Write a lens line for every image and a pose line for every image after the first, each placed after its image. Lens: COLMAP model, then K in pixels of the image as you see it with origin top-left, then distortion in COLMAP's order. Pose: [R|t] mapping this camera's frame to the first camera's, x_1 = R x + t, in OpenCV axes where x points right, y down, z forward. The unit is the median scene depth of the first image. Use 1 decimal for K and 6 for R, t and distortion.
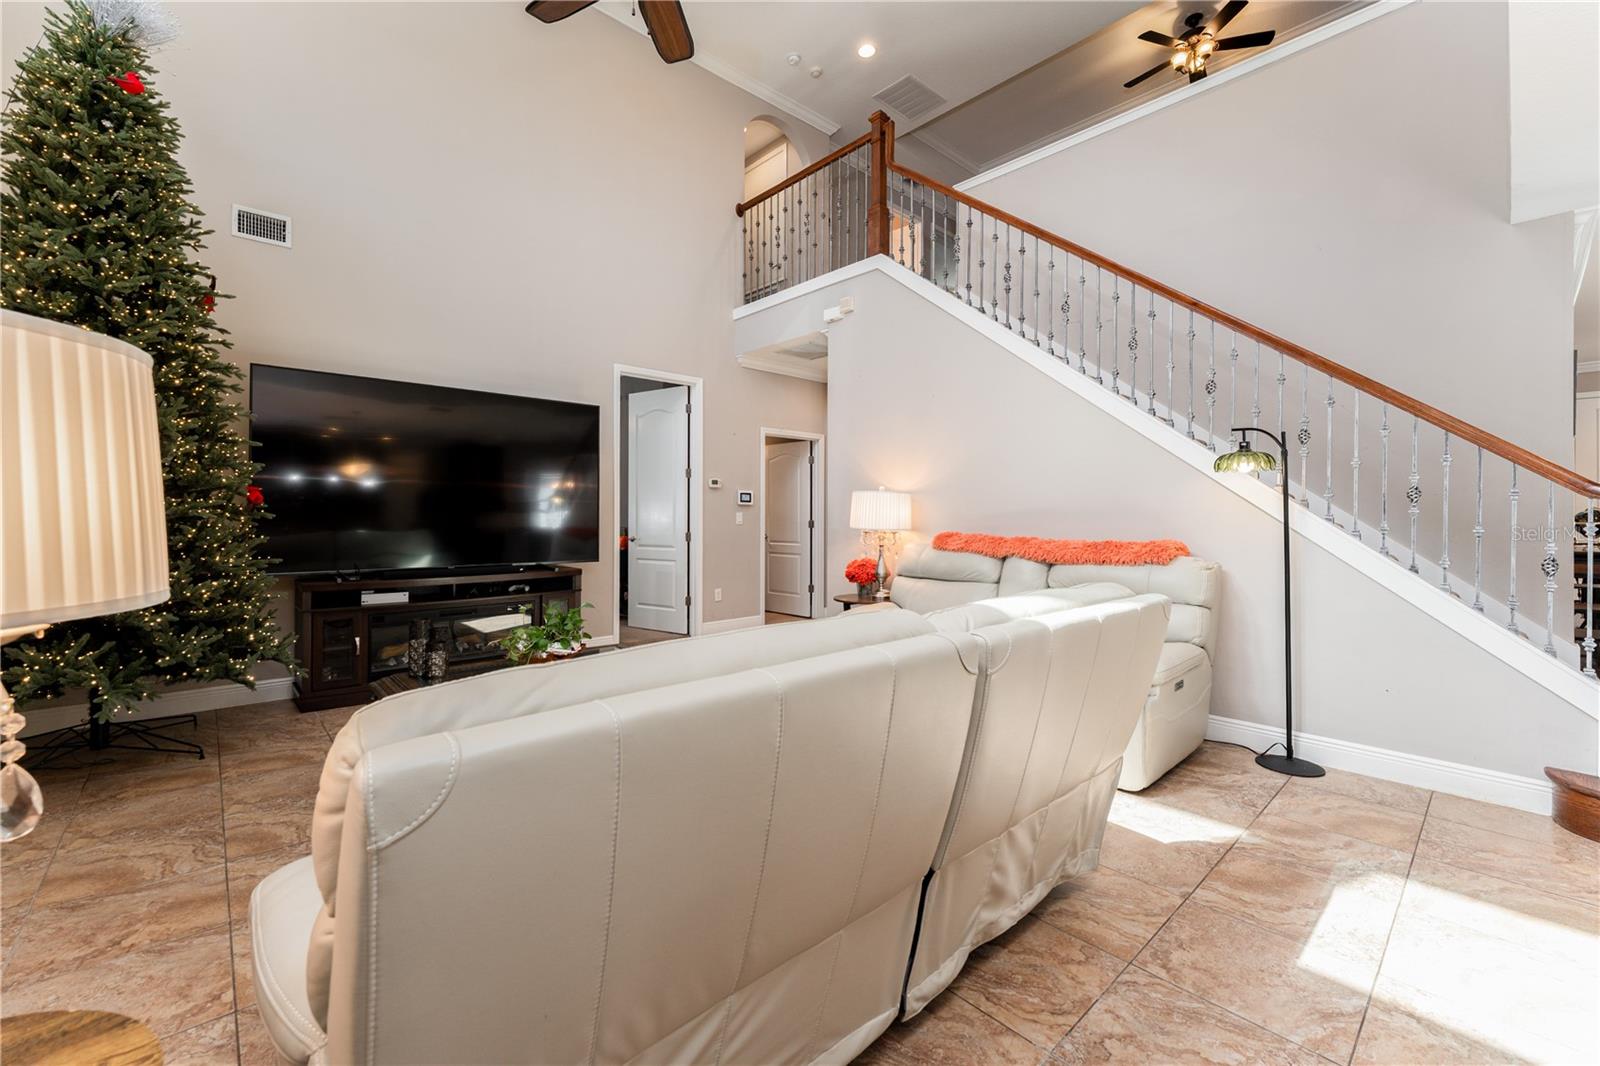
lens RADIAL K [[645.7, 0, 790.7], [0, 645.7, 519.7], [0, 0, 1]] dist [-0.001643, -0.000026]
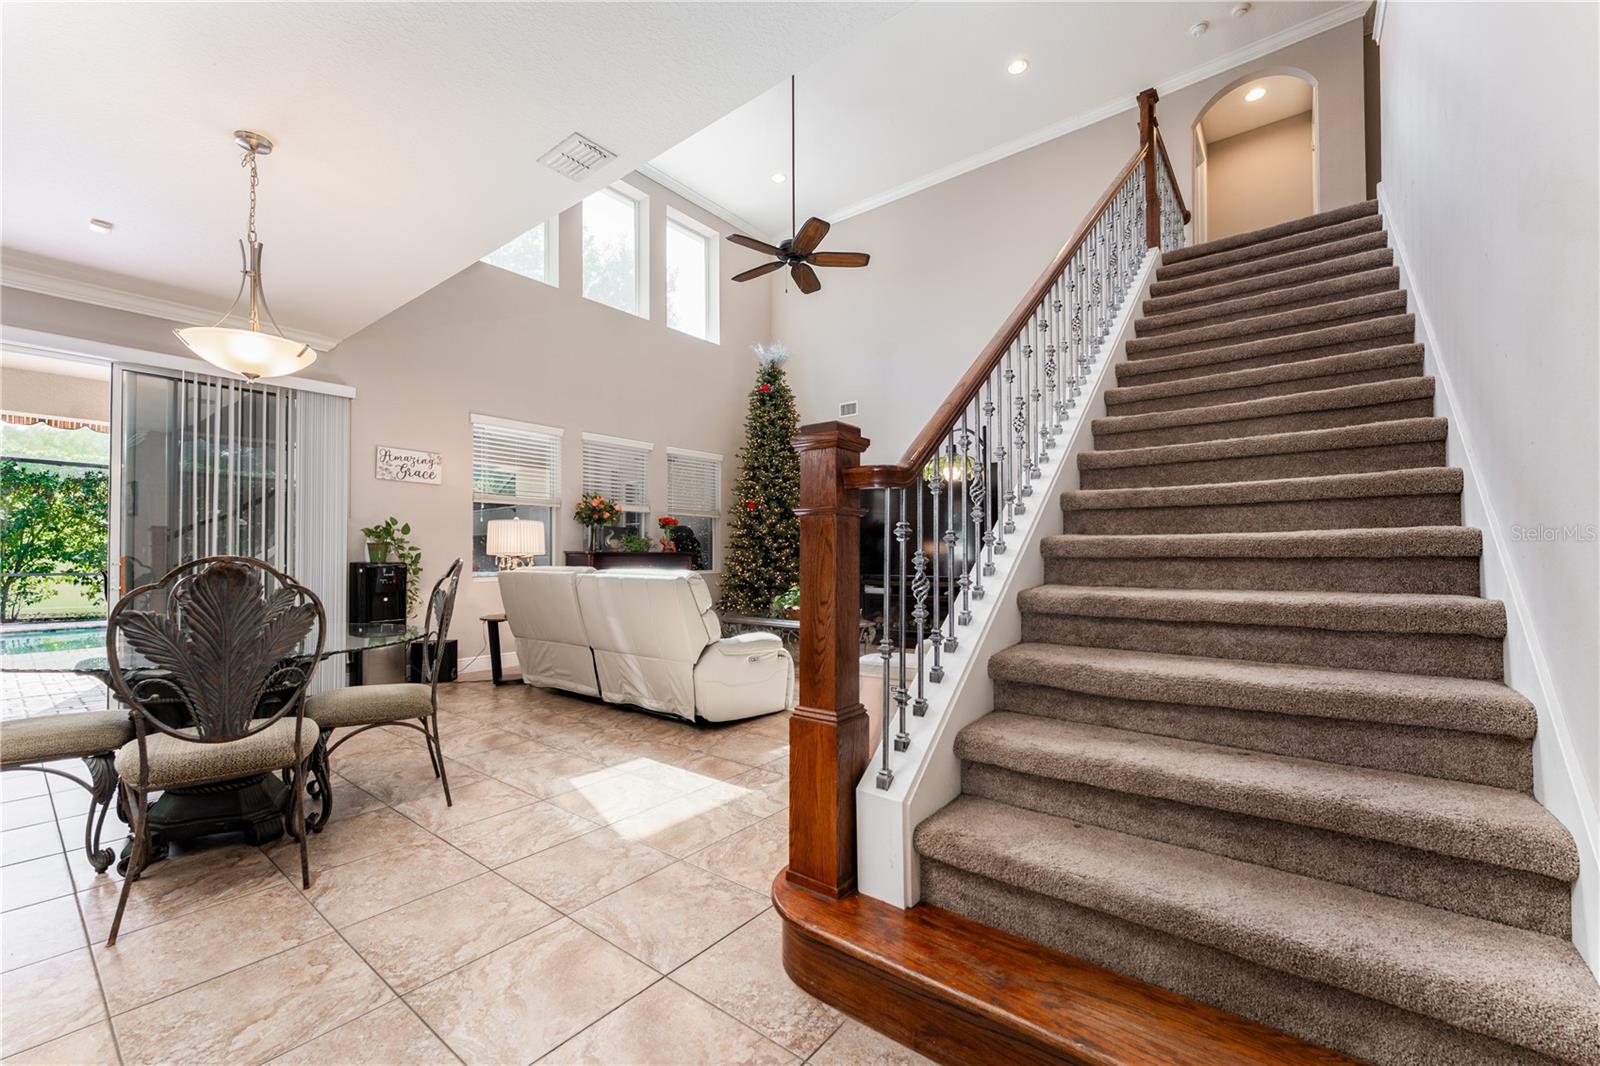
lens RADIAL K [[641.0, 0, 809.4], [0, 641.0, 533.7], [0, 0, 1]] dist [0.026077, 0.000032]
pose [[0.186223, -0.040283, -0.981681, 1.528750], [-0.003242, 0.999129, -0.041614, 0.047576], [0.982502, 0.010932, 0.185930, 0.620296]]
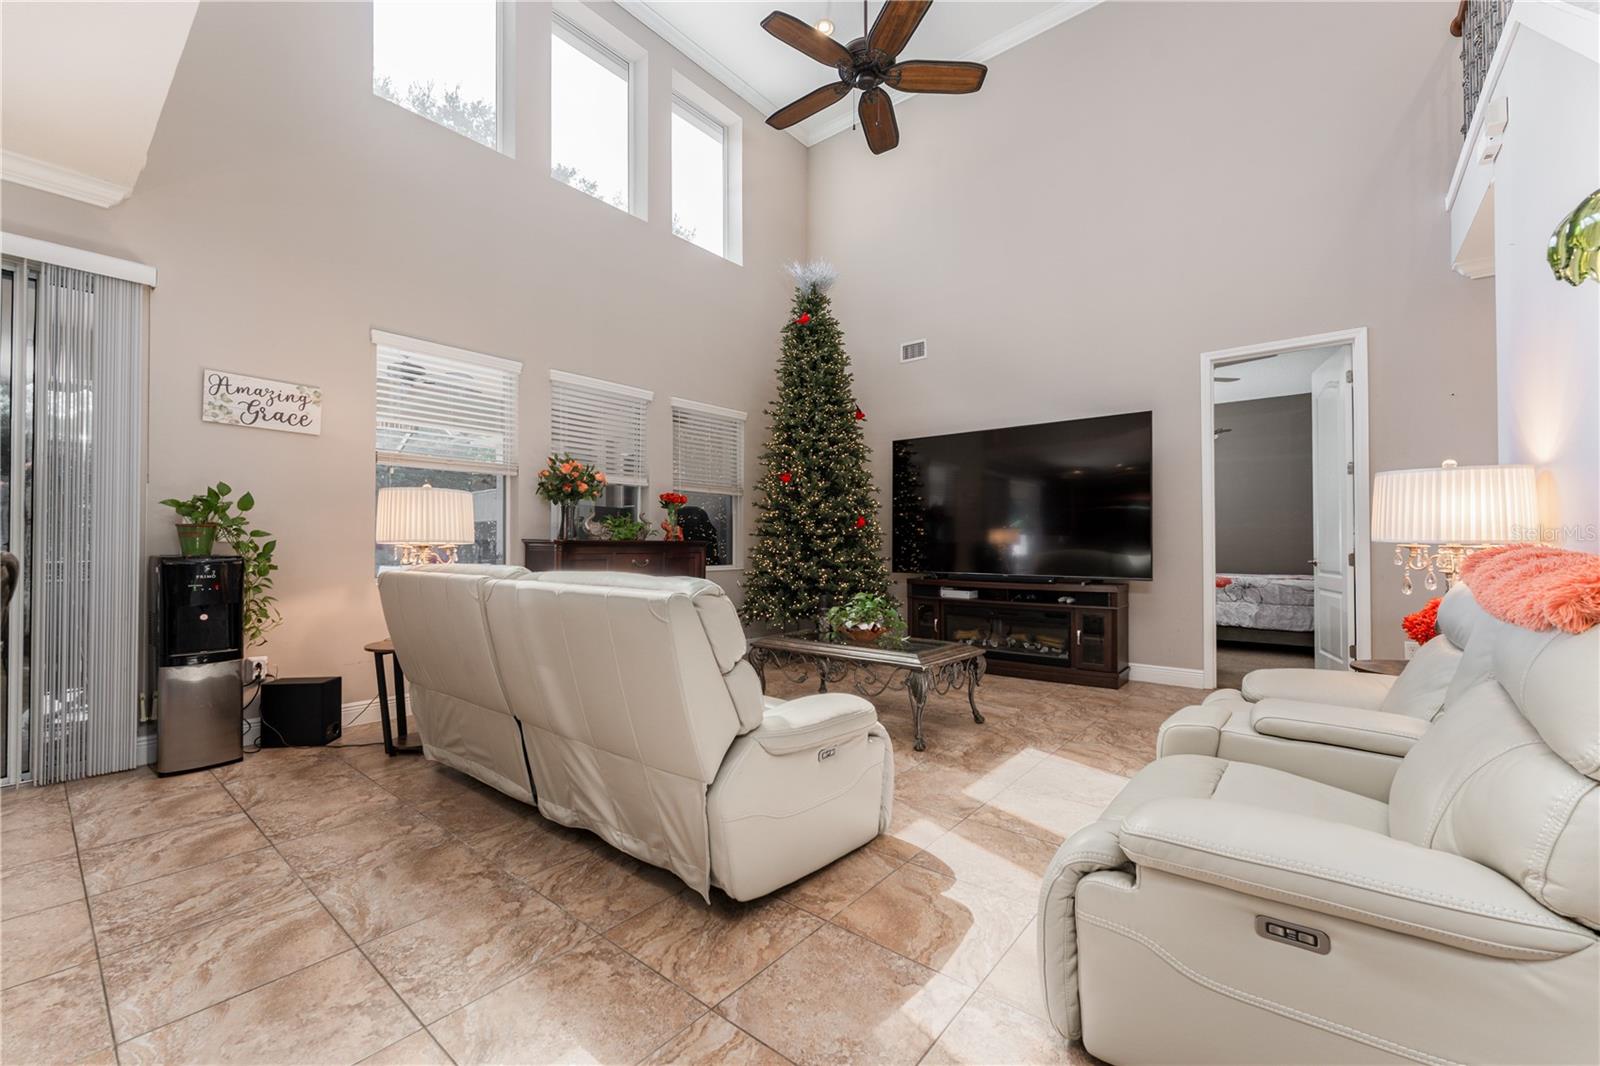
lens RADIAL K [[648.7, 0, 800.7], [0, 648.7, 522.1], [0, 0, 1]] dist [-0.002750, -0.000213]
pose [[0.149109, -0.044076, -0.987838, 0.877641], [-0.003634, 0.998975, -0.045122, 0.044951], [0.988814, 0.010318, 0.148796, 0.628278]]
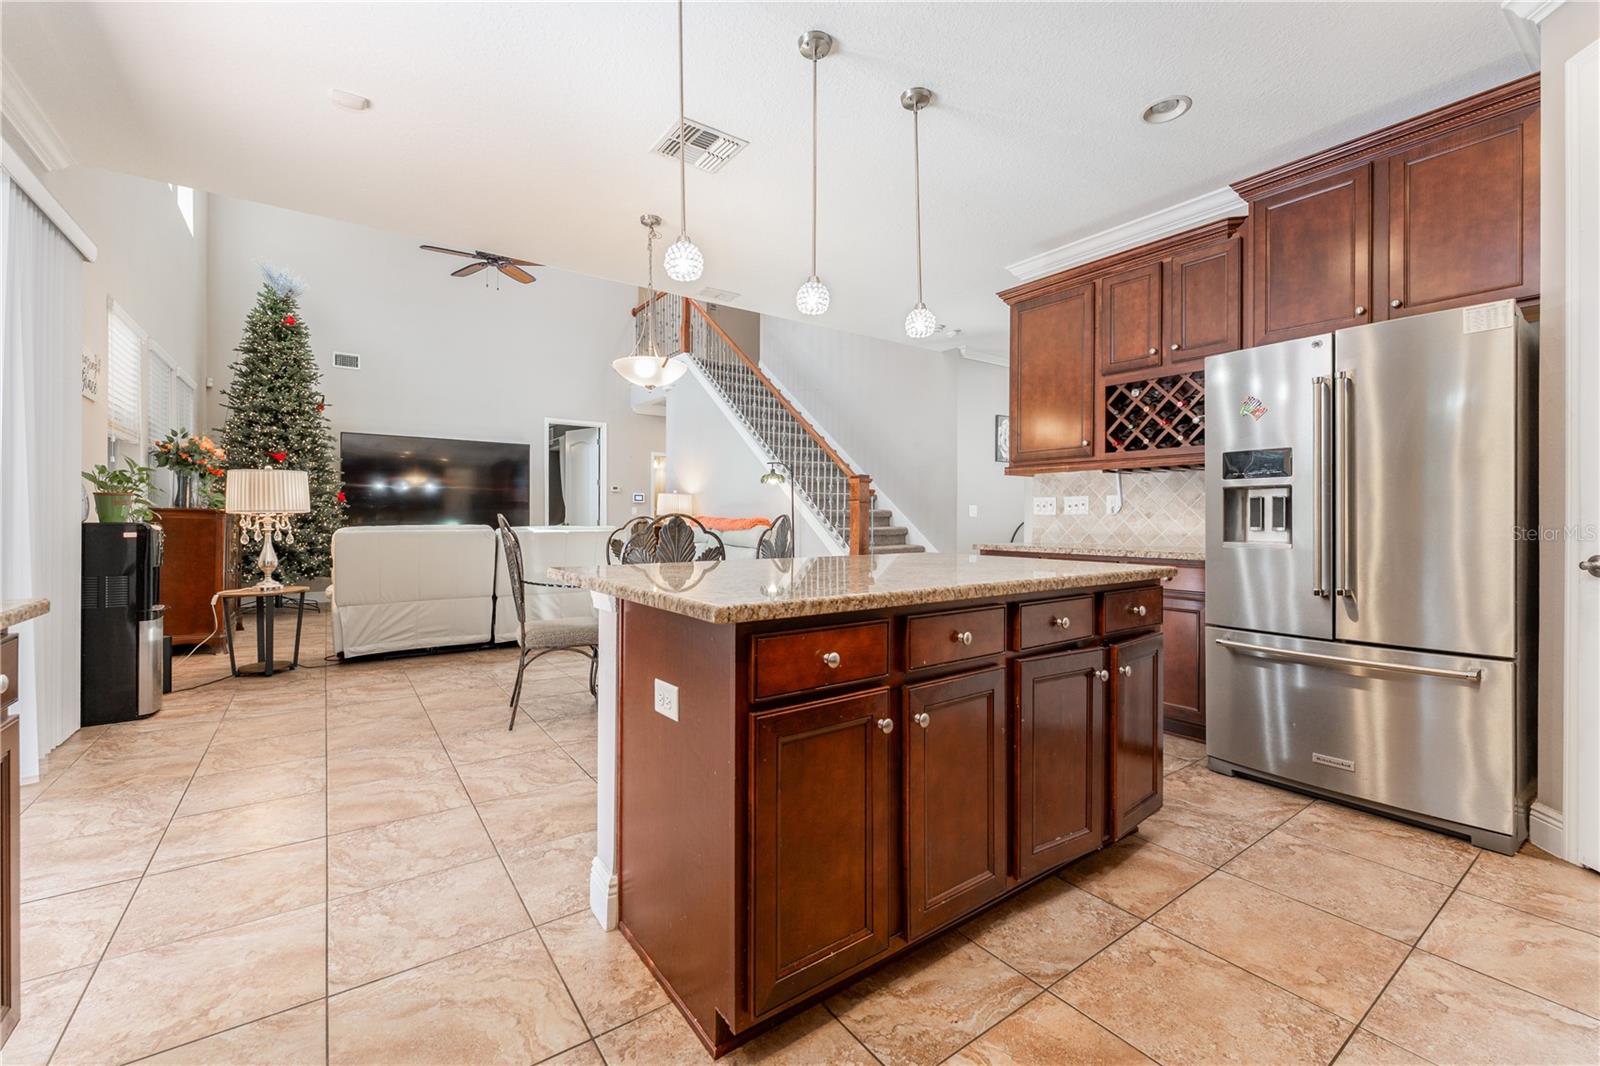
lens RADIAL K [[656.5, 0, 793.9], [0, 656.5, 532.8], [0, 0, 1]] dist [-0.006092, -0.000280]
pose [[0.992028, 0.004055, -0.125955, 1.013699], [-0.002076, 0.999872, 0.015845, 0.048653], [0.126003, -0.015457, 0.991909, -1.052462]]
